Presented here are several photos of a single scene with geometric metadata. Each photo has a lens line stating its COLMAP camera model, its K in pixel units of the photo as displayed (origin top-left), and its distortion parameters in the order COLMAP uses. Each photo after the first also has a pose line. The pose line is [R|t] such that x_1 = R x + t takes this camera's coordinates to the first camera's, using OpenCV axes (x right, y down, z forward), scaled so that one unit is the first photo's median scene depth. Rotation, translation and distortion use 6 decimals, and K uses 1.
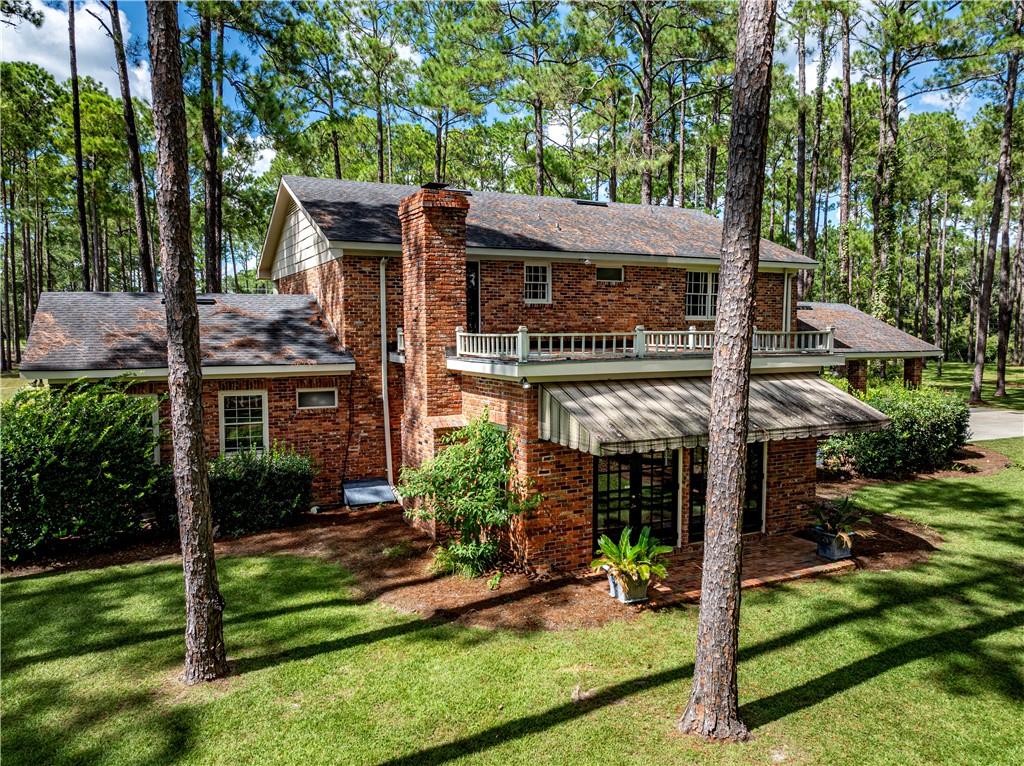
lens RADIAL K [[751.5, 0, 515.5], [0, 751.5, 384.7], [0, 0, 1]] dist [-0.030351, 0.013587]
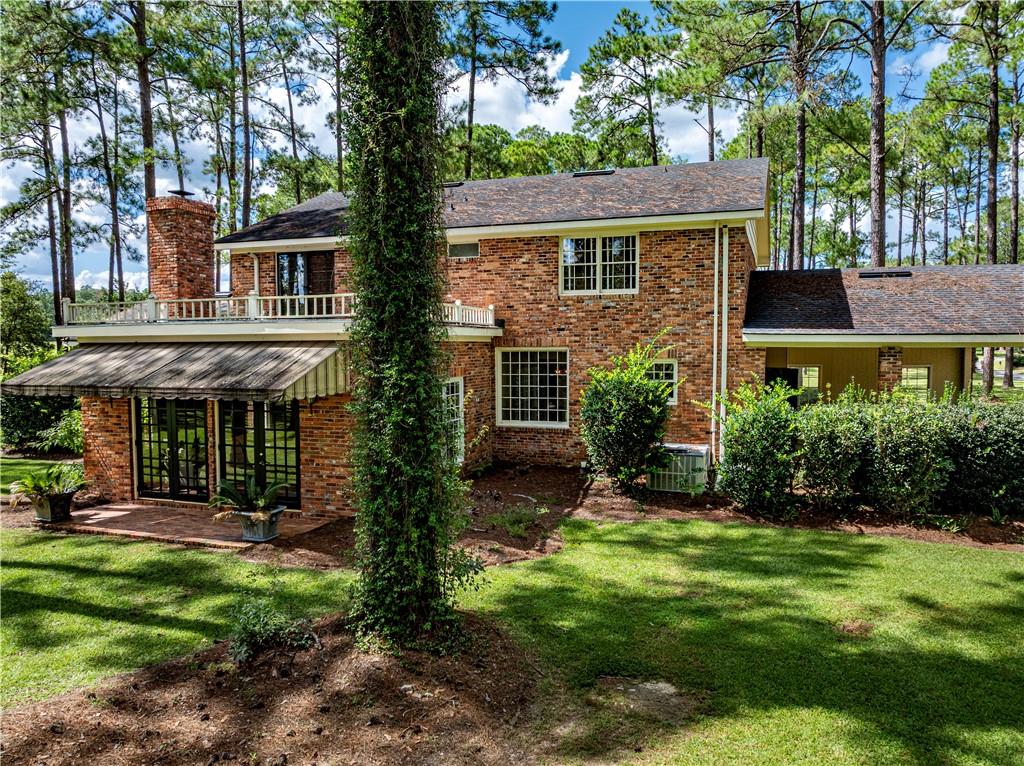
lens RADIAL K [[751.5, 0, 514.6], [0, 751.5, 381.8], [0, 0, 1]] dist [-0.030351, 0.013587]
pose [[0.701057, 0.035004, -0.712245, 1.215333], [-0.049567, 0.998771, 0.000298, 0.022212], [0.711380, 0.035095, 0.701931, 0.547483]]
